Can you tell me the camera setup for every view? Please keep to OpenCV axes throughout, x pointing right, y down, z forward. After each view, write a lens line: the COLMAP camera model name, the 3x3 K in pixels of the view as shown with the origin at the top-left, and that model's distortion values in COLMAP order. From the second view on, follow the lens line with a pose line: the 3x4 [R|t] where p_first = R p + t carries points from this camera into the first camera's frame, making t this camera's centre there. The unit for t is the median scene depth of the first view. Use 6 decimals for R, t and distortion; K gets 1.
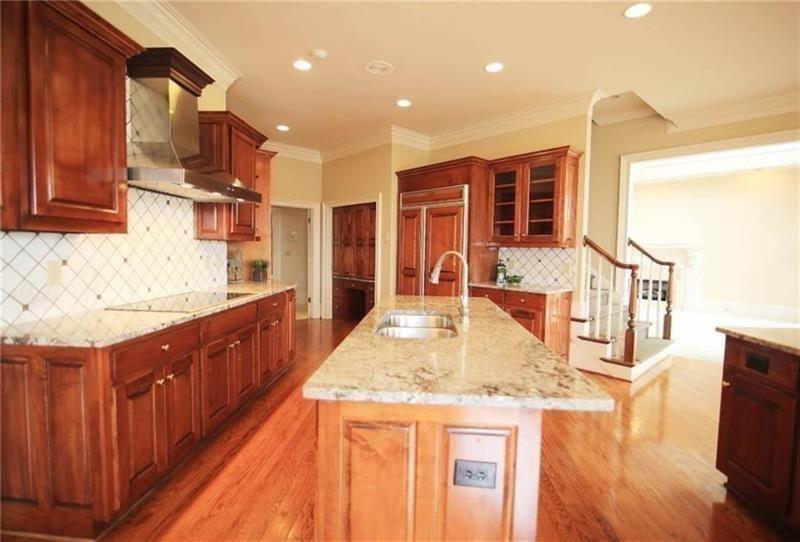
lens RADIAL K [[376.3, 0, 400.0], [0, 376.3, 271.0], [0, 0, 1]] dist [-0.001378, -0.000171]
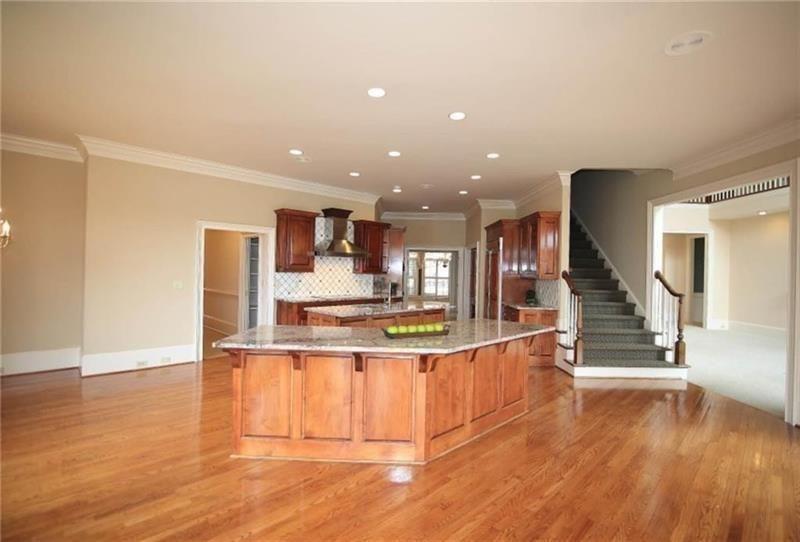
lens RADIAL K [[376.3, 0, 400.0], [0, 376.3, 271.0], [0, 0, 1]] dist [-0.001378, -0.000171]
pose [[0.740482, 0.000758, -0.672075, 0.898630], [-0.049696, 0.997324, -0.053630, 0.010378], [0.670236, 0.073111, 0.738538, -0.395438]]
